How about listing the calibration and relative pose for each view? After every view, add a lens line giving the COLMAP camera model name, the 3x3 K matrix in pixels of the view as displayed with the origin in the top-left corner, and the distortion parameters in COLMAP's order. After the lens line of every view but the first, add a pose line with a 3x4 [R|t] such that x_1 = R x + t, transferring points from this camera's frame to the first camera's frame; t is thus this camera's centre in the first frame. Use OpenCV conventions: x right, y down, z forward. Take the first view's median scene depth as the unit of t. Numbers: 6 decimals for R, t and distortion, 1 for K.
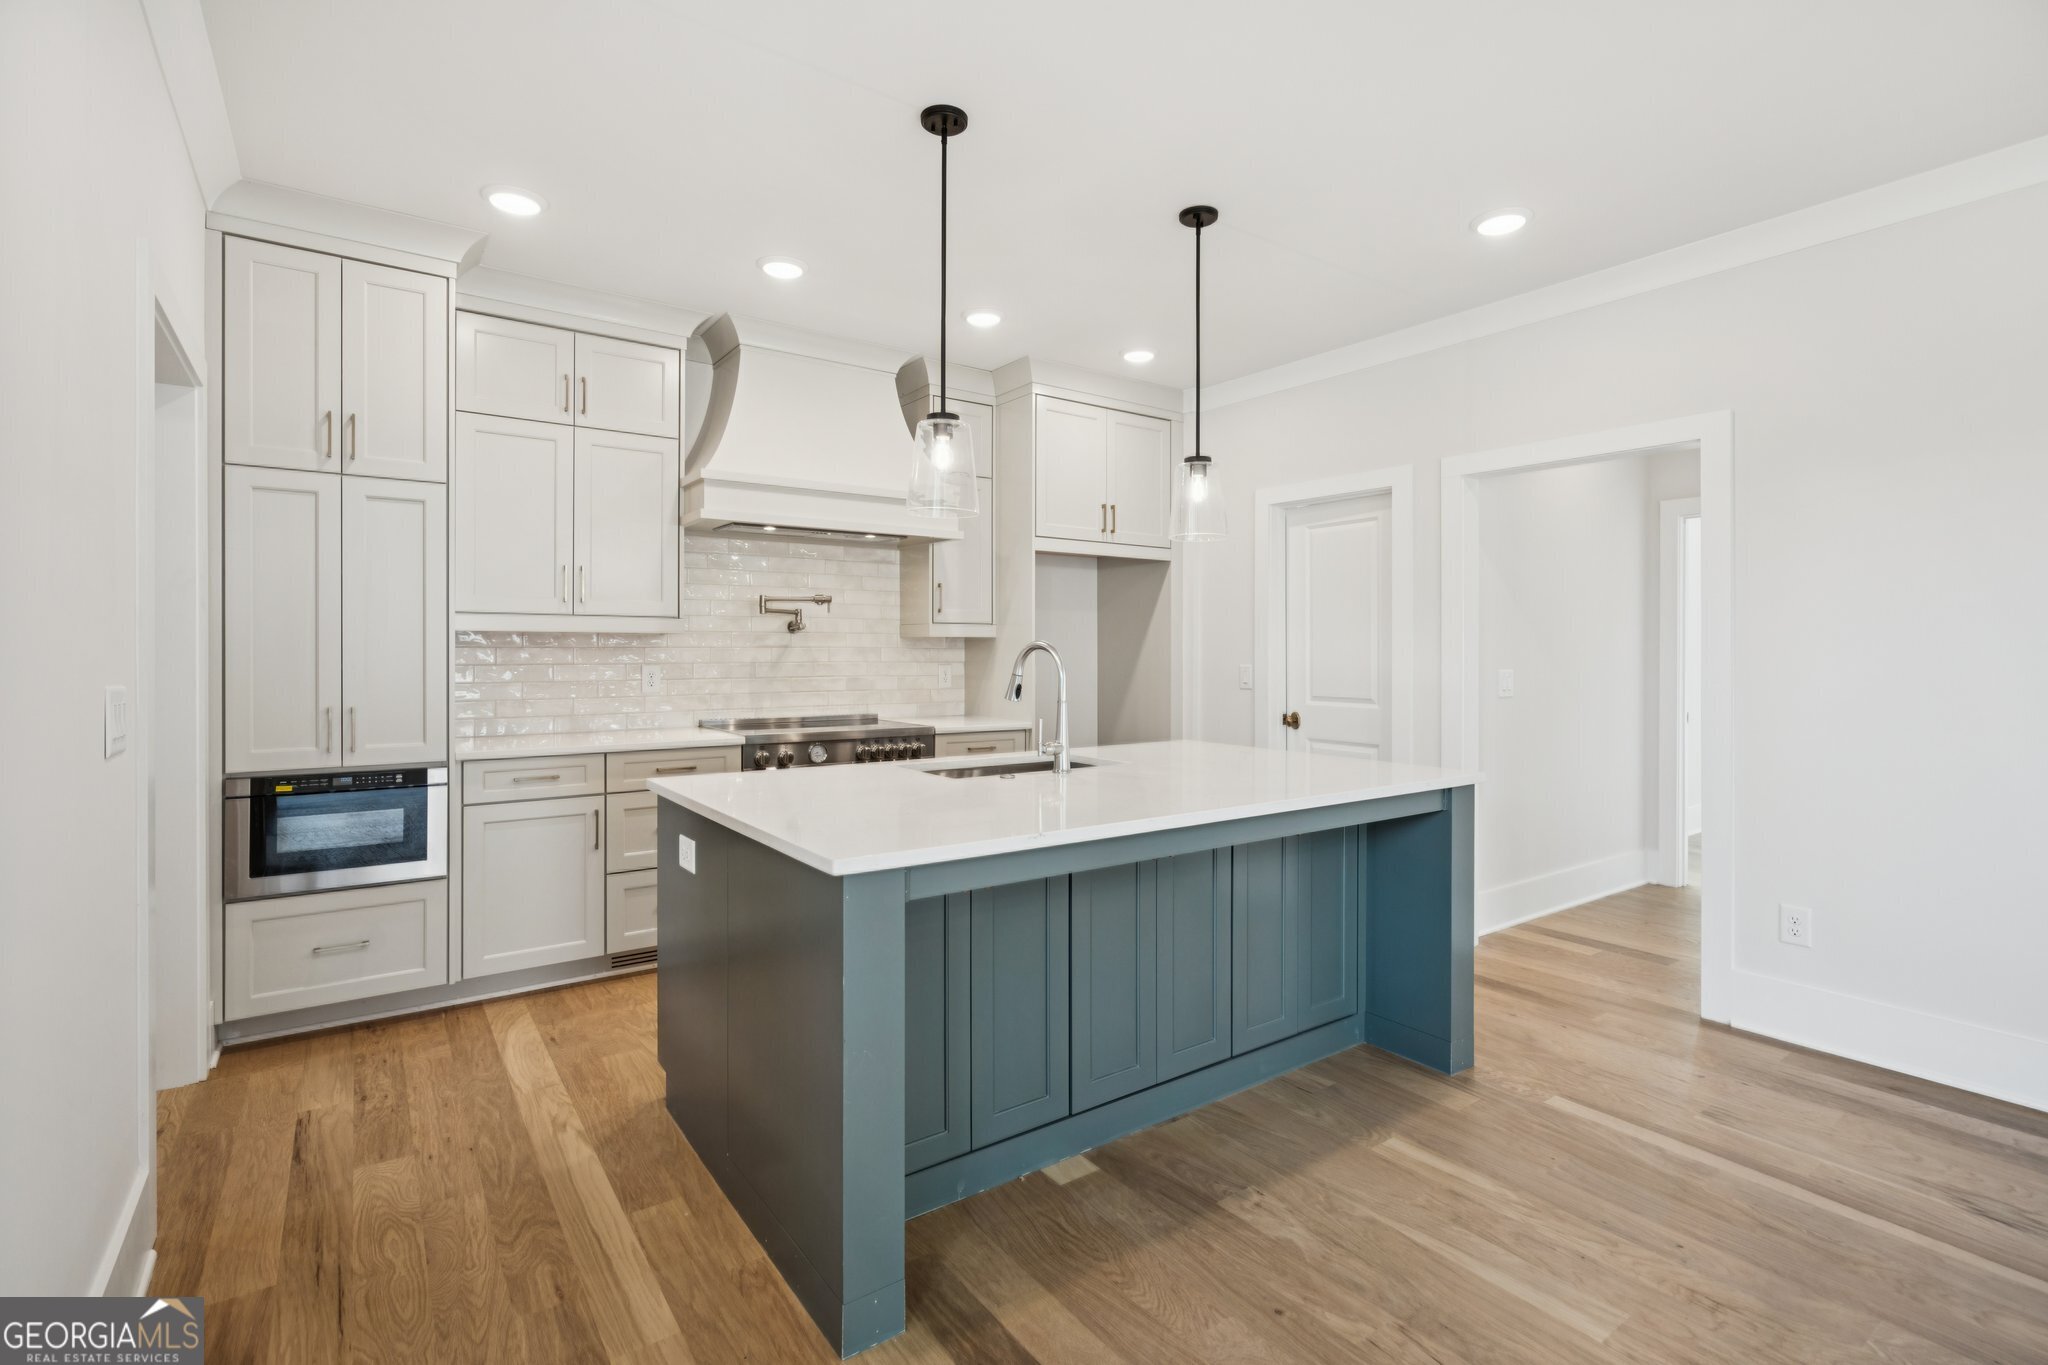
lens RADIAL K [[951.8, 0, 1029.4], [0, 951.8, 650.8], [0, 0, 1]] dist [-0.000330, -0.000155]
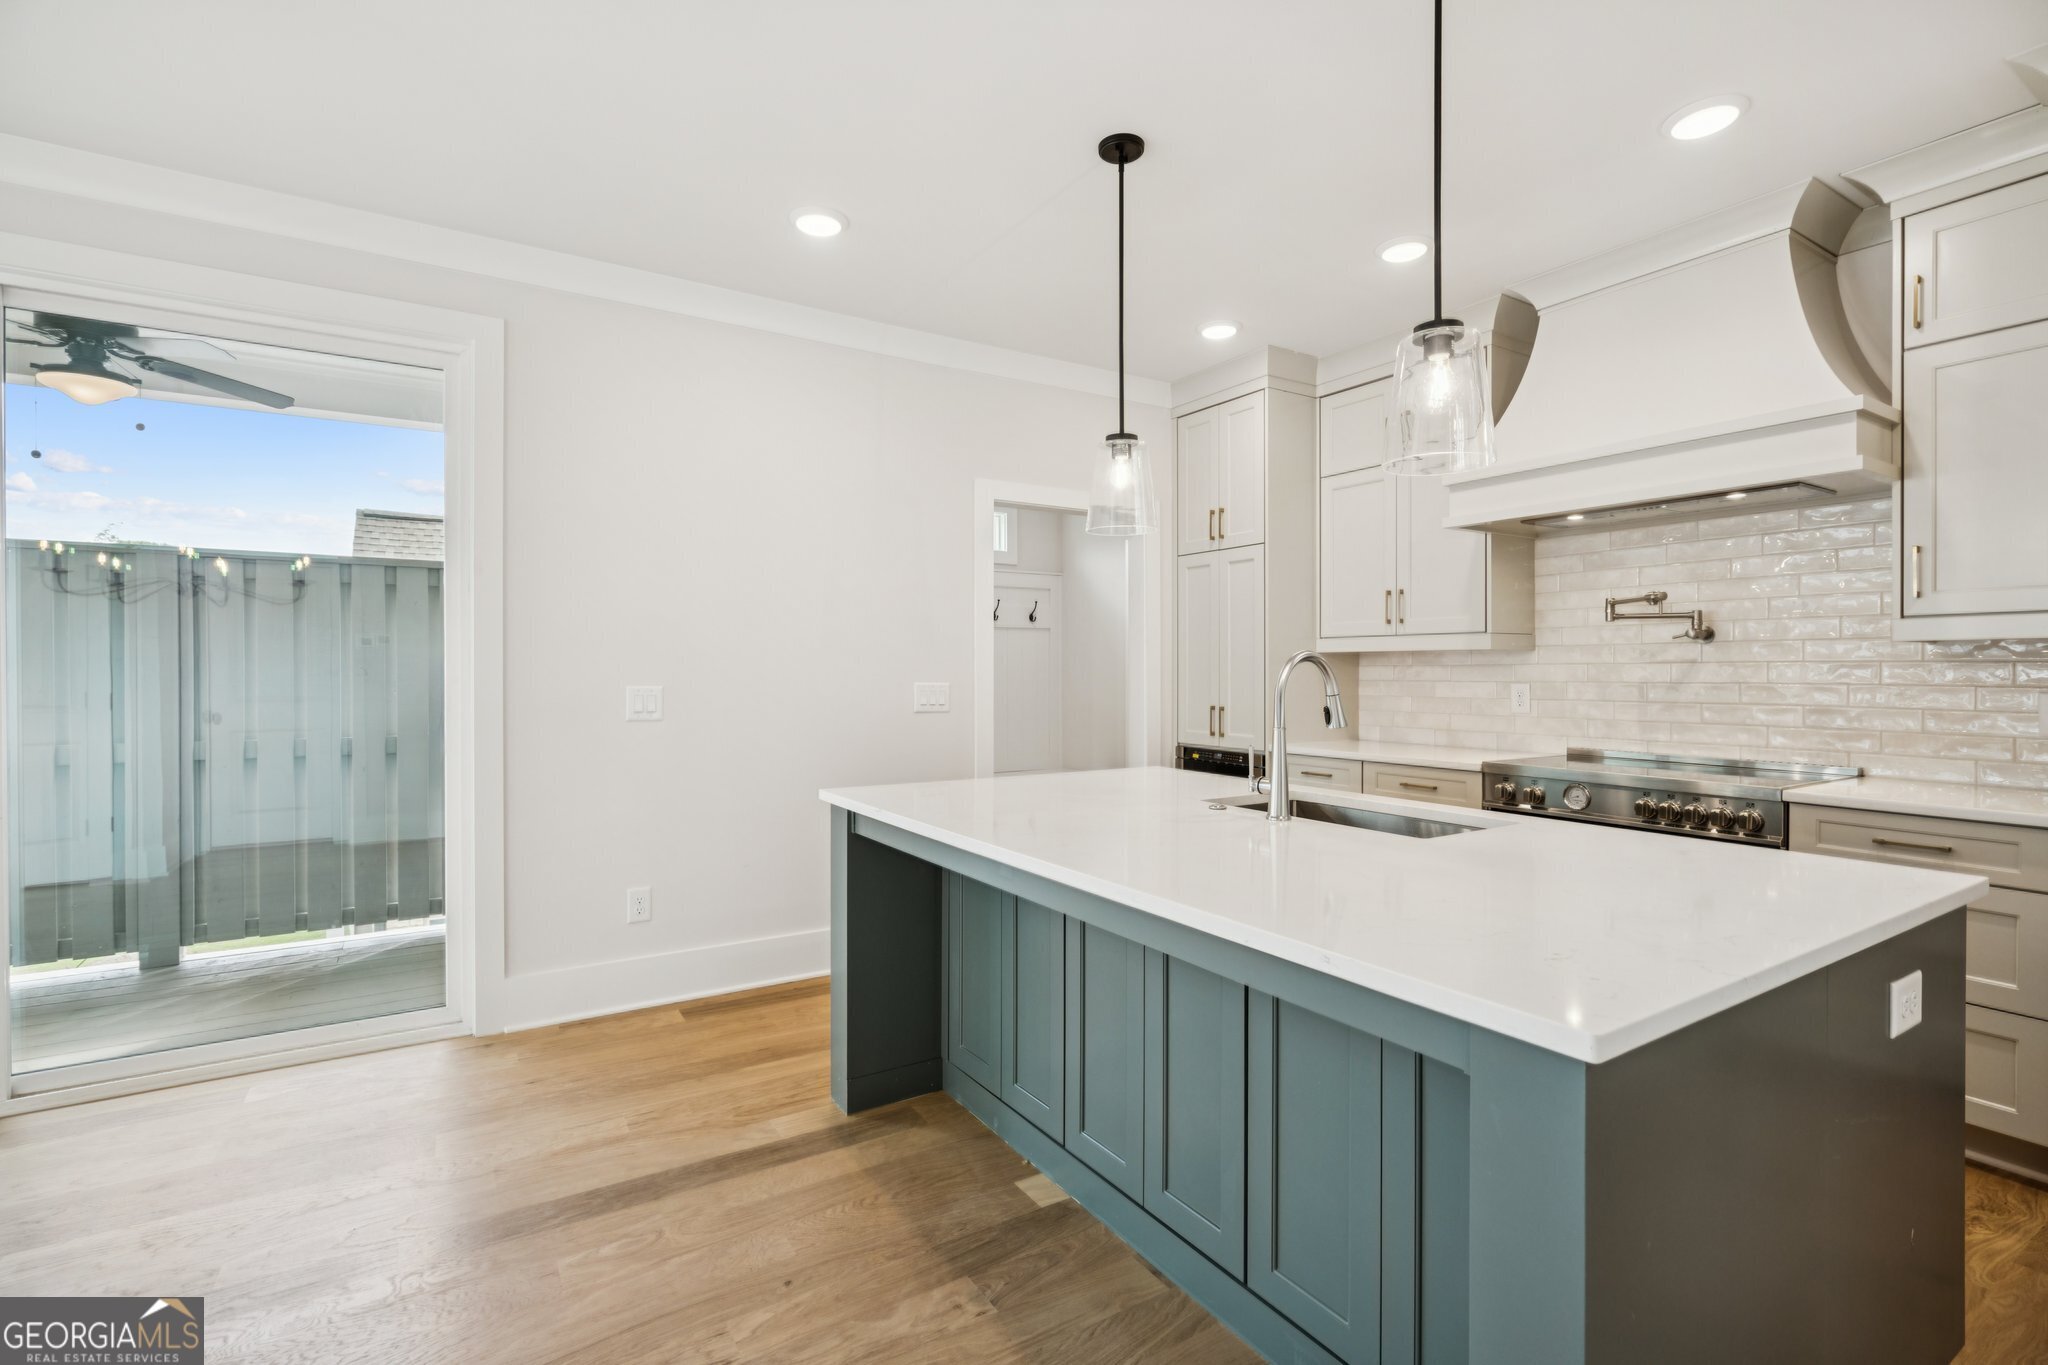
lens RADIAL K [[938.7, 0, 1024.6], [0, 938.7, 674.0], [0, 0, 1]] dist [-0.004522, -0.000263]
pose [[-0.066965, 0.001979, -0.997753, 0.931287], [-0.002519, 0.999995, 0.002153, 0.009003], [0.997752, 0.002658, -0.066960, 0.964625]]
